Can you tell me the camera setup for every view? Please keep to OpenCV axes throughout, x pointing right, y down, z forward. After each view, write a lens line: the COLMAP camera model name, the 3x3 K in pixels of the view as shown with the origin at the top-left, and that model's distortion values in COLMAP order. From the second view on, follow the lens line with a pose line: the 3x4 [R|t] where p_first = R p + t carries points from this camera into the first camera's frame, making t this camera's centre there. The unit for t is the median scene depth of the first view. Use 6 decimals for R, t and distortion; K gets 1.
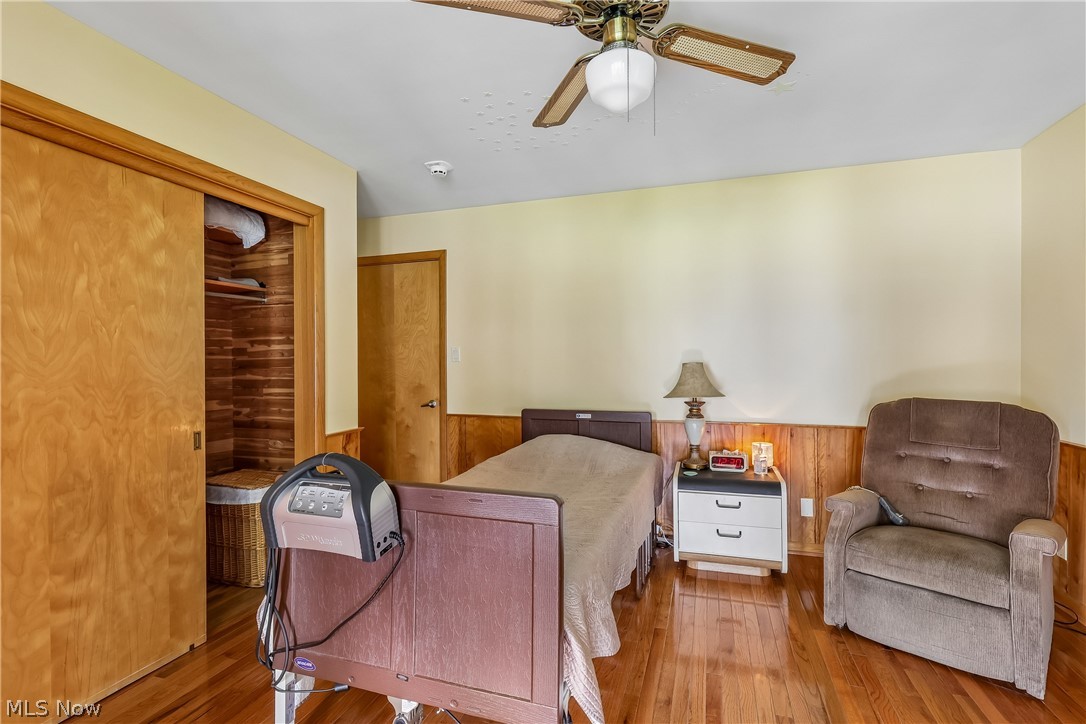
lens RADIAL K [[504.4, 0, 541.7], [0, 504.4, 357.5], [0, 0, 1]] dist [0.000145, 0.000263]
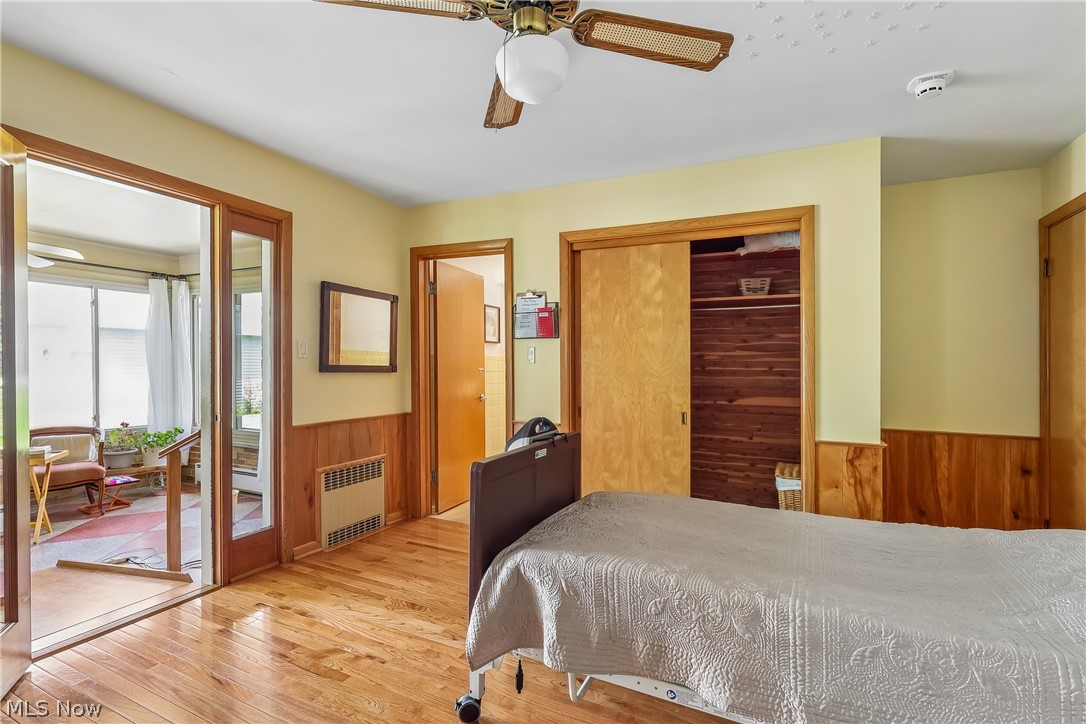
lens RADIAL K [[505.8, 0, 541.6], [0, 505.8, 364.7], [0, 0, 1]] dist [-0.000433, 0.000405]
pose [[-0.135368, 0.010551, -0.990739, 0.853527], [-0.002601, 0.999936, 0.011004, -0.000093], [0.990792, 0.004067, -0.135331, 0.877152]]
